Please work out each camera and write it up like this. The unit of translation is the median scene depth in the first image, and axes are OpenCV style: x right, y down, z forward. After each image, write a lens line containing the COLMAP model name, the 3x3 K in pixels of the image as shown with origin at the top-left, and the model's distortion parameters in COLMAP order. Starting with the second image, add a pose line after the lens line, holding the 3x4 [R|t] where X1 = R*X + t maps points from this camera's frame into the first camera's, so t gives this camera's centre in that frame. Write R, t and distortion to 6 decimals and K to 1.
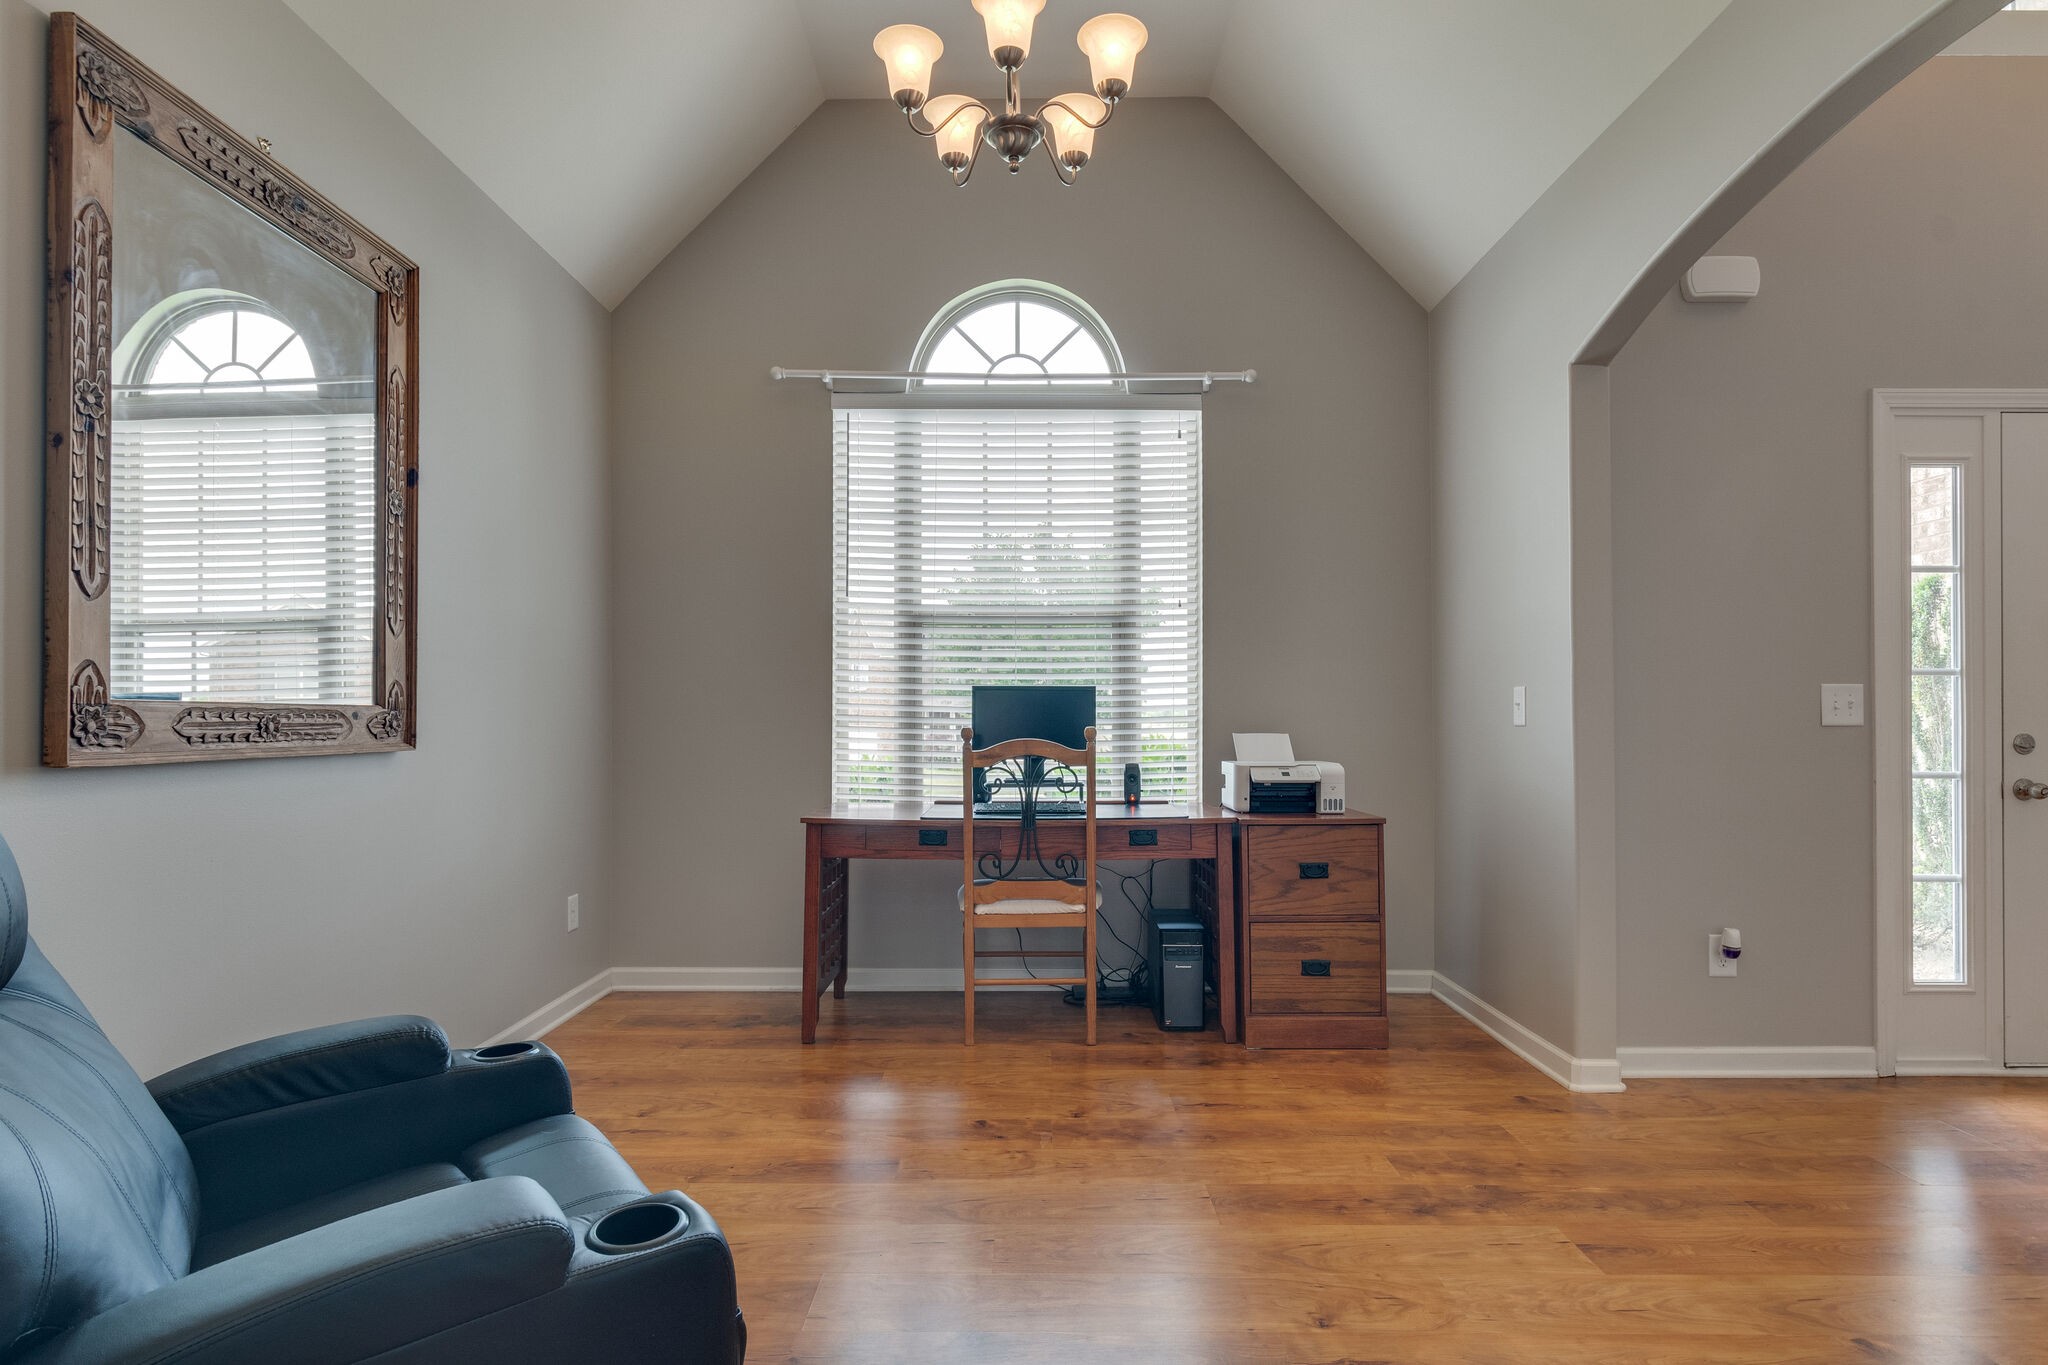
lens RADIAL K [[1074.0, 0, 998.2], [0, 1074.0, 721.4], [0, 0, 1]] dist [-0.004111, -0.001769]
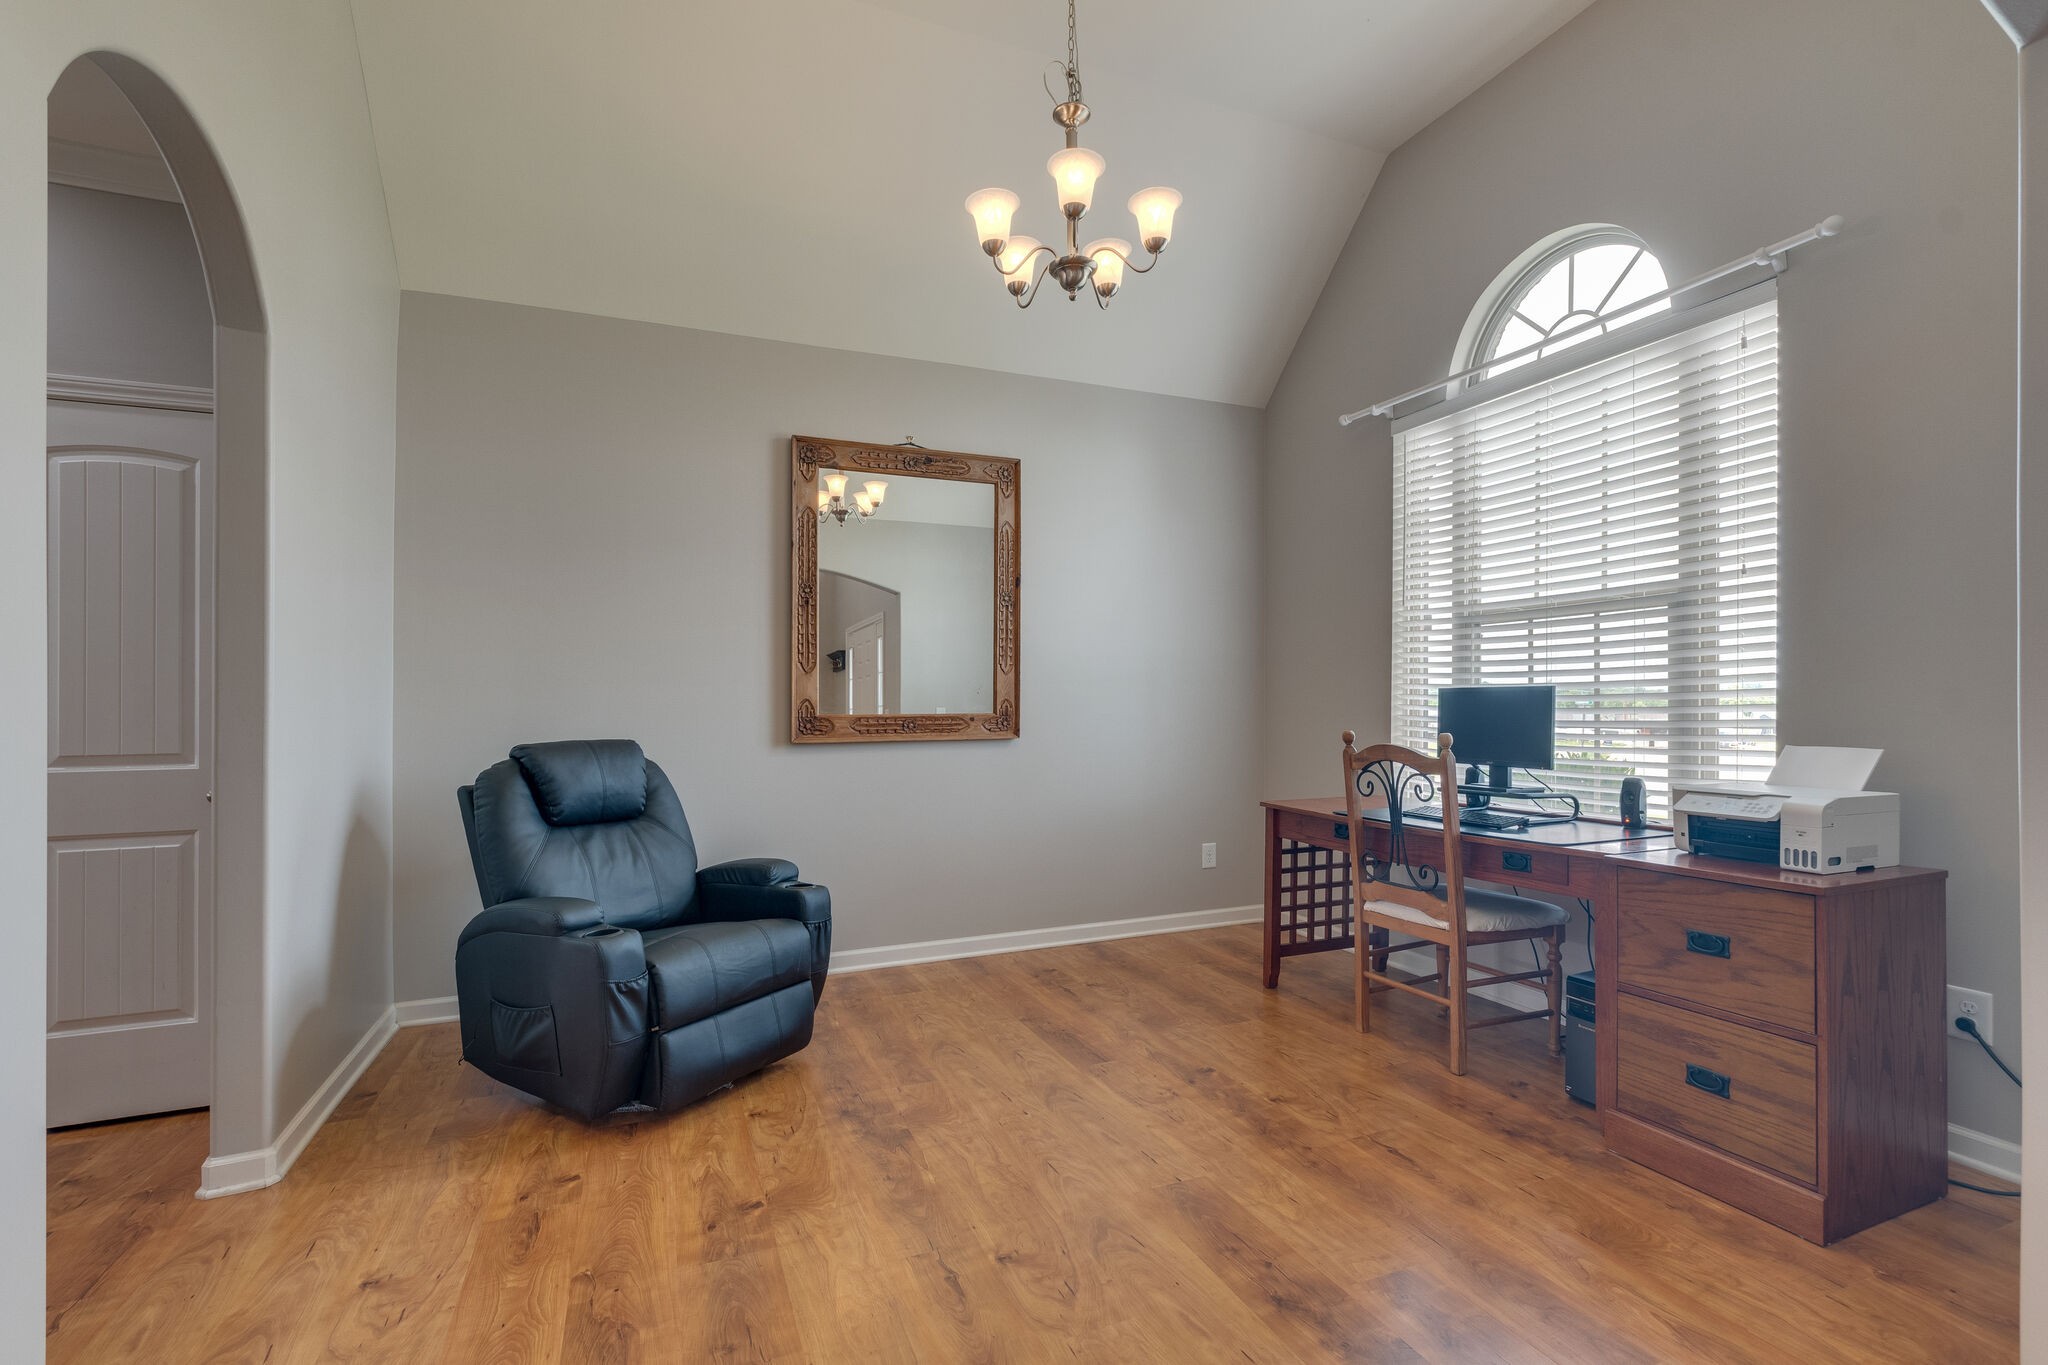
lens RADIAL K [[904.6, 0, 1030.6], [0, 904.6, 715.4], [0, 0, 1]] dist [-0.004273, -0.000198]
pose [[0.400927, 0.007147, -0.916082, 0.669826], [0.005536, 0.999932, 0.010224, -0.021290], [0.916093, -0.009171, 0.400860, 0.354266]]
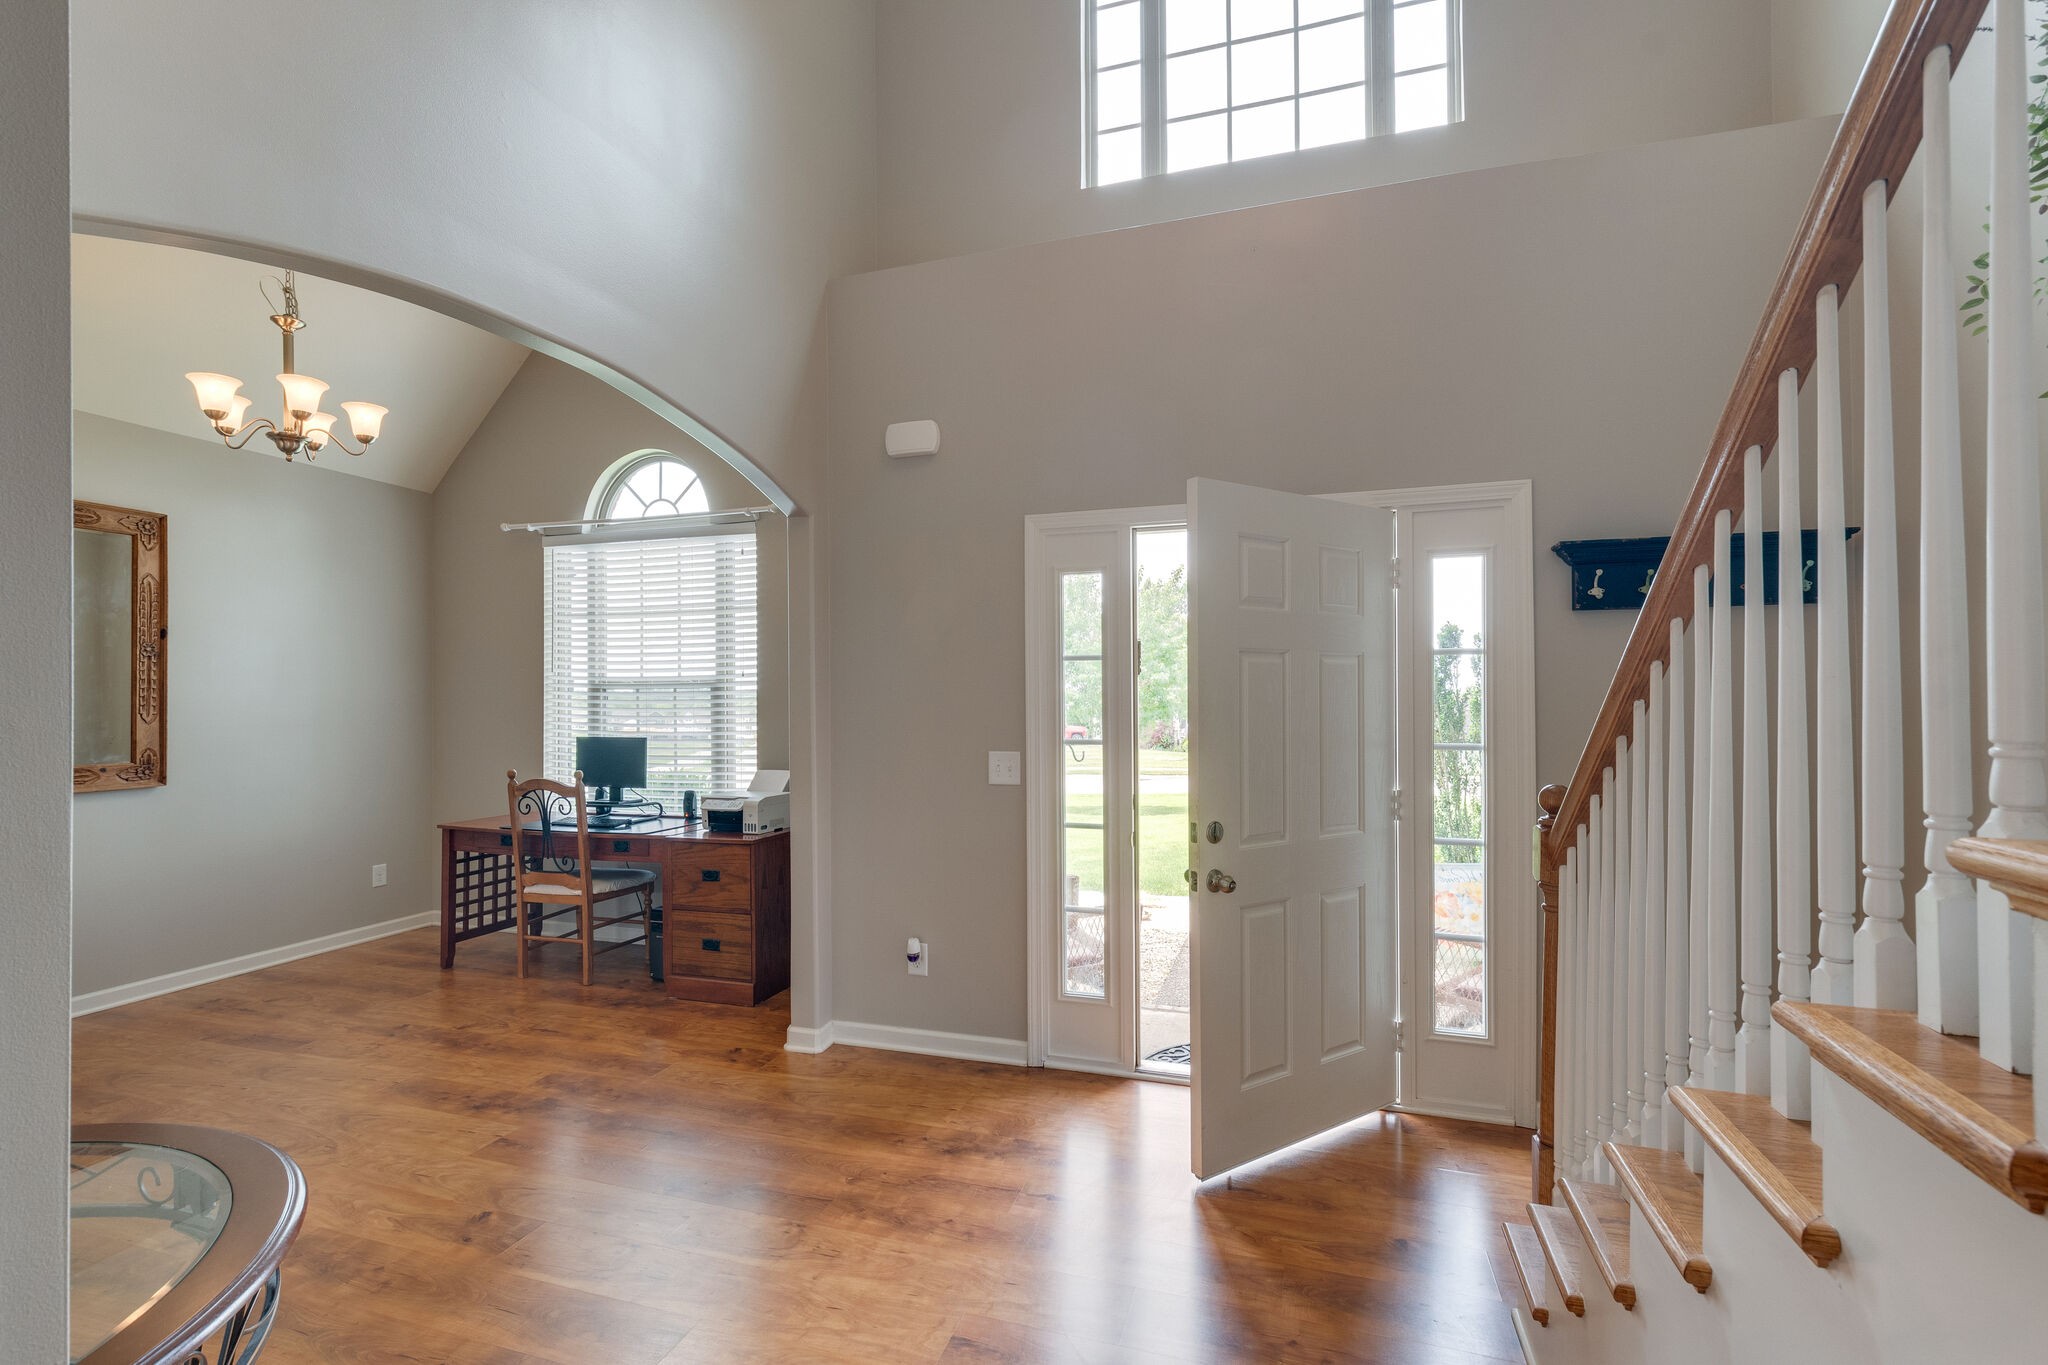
lens RADIAL K [[904.6, 0, 1015.9], [0, 904.6, 707.9], [0, 0, 1]] dist [-0.004273, -0.000198]
pose [[0.954847, -0.003571, -0.297075, 1.042389], [0.005111, 0.999977, 0.004409, -0.085105], [0.297052, -0.005728, 0.954844, -0.011703]]
